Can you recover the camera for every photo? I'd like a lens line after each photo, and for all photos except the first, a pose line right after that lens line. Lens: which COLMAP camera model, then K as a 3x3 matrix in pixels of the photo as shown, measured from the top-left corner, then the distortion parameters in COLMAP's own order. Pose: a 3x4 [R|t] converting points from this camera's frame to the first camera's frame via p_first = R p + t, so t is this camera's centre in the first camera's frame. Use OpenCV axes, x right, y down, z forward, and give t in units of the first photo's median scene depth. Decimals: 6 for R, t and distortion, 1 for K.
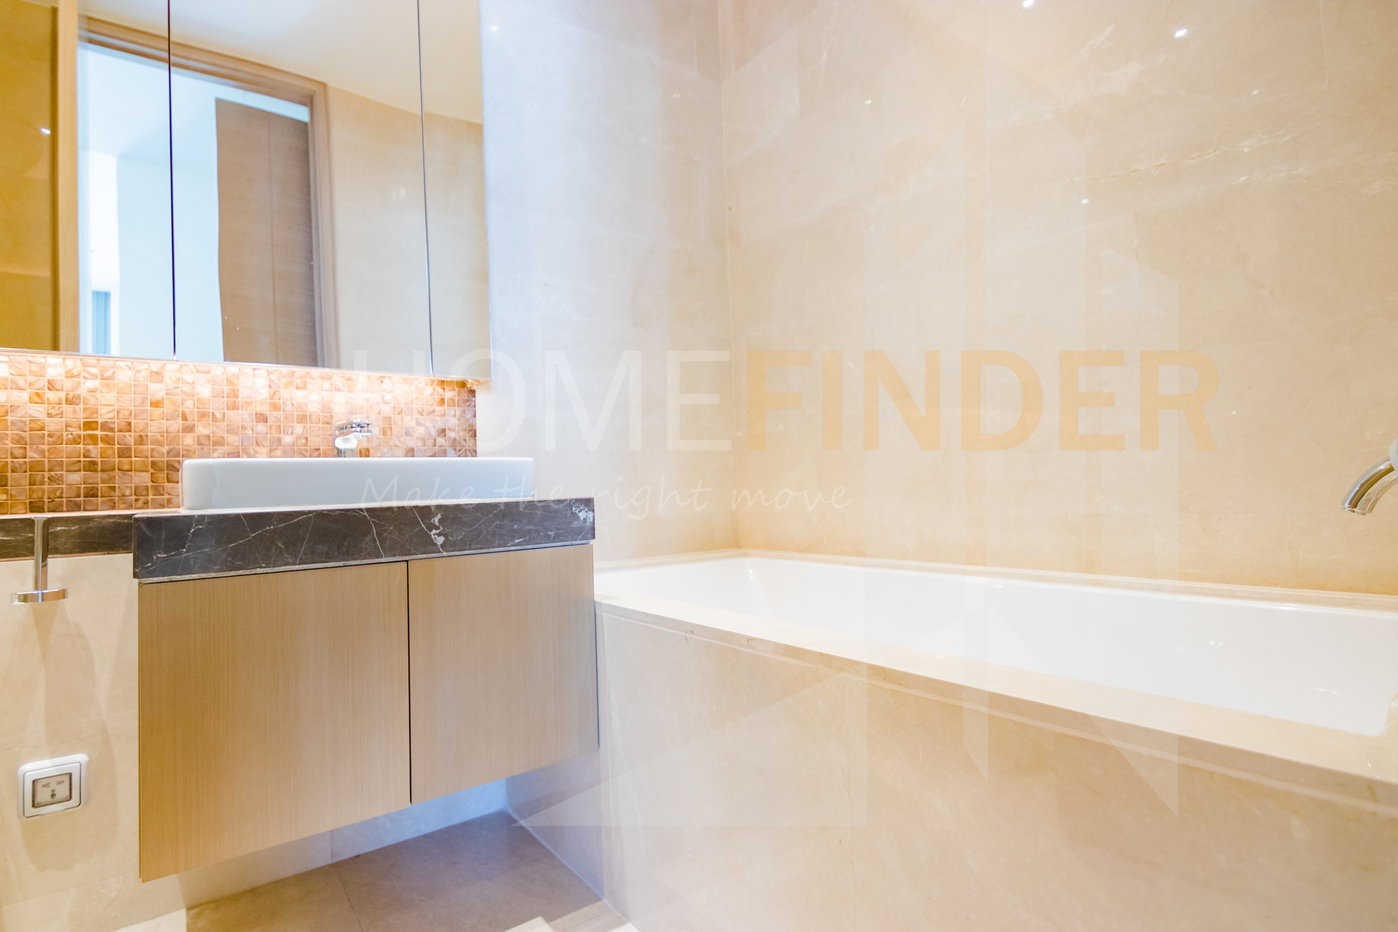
lens RADIAL K [[704.5, 0, 696.3], [0, 704.5, 467.5], [0, 0, 1]] dist [0.010331, -0.007346]
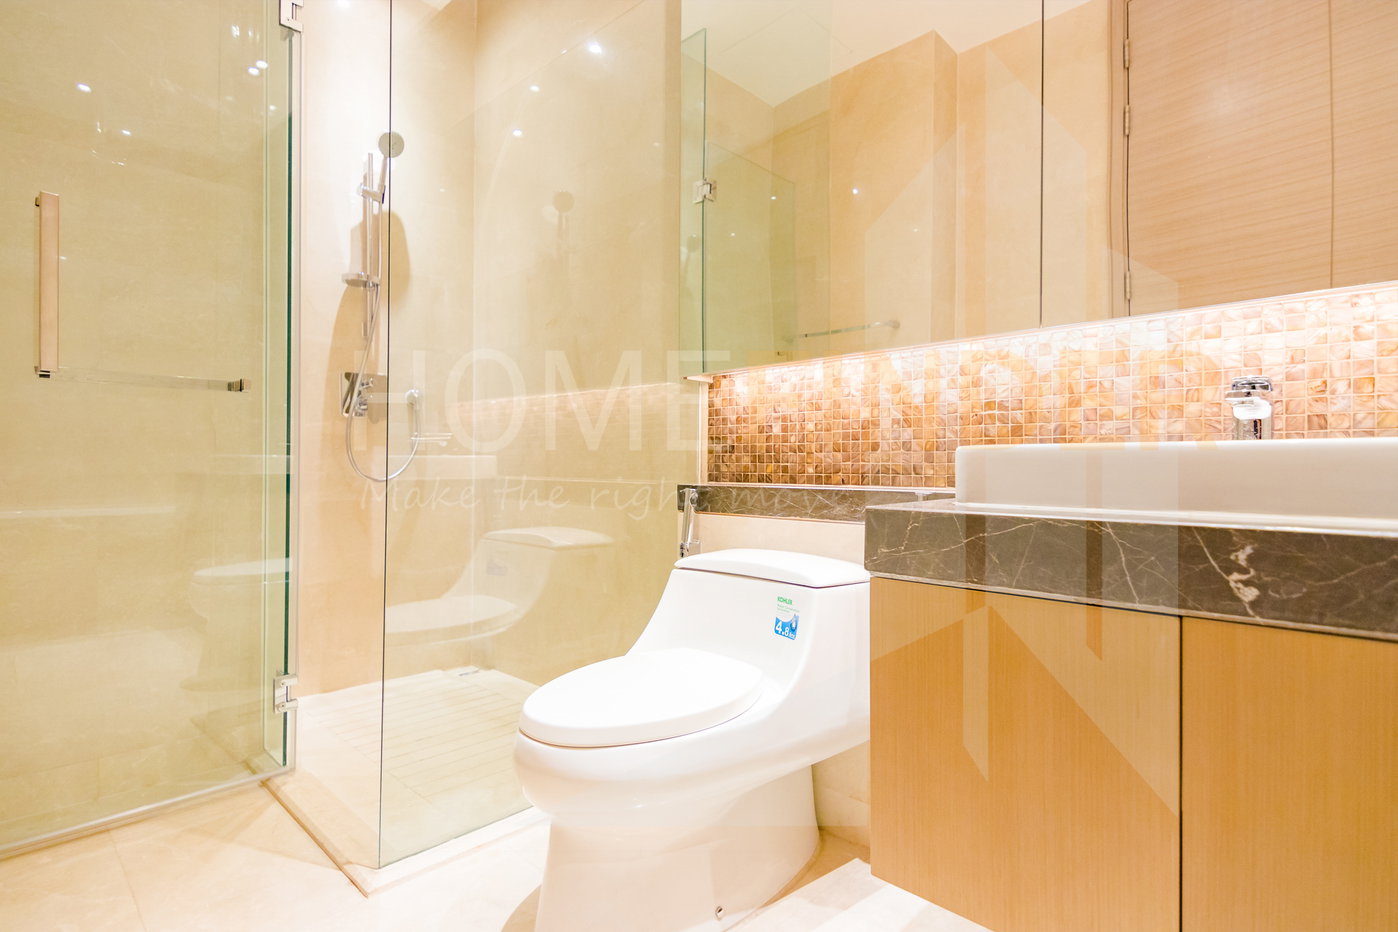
lens RADIAL K [[704.5, 0, 696.3], [0, 704.5, 460.4], [0, 0, 1]] dist [0.010331, -0.007346]
pose [[0.137125, 0.034432, -0.989955, 0.106583], [0.022058, 0.999042, 0.037804, -0.027613], [0.990308, -0.027021, 0.136234, 0.428253]]
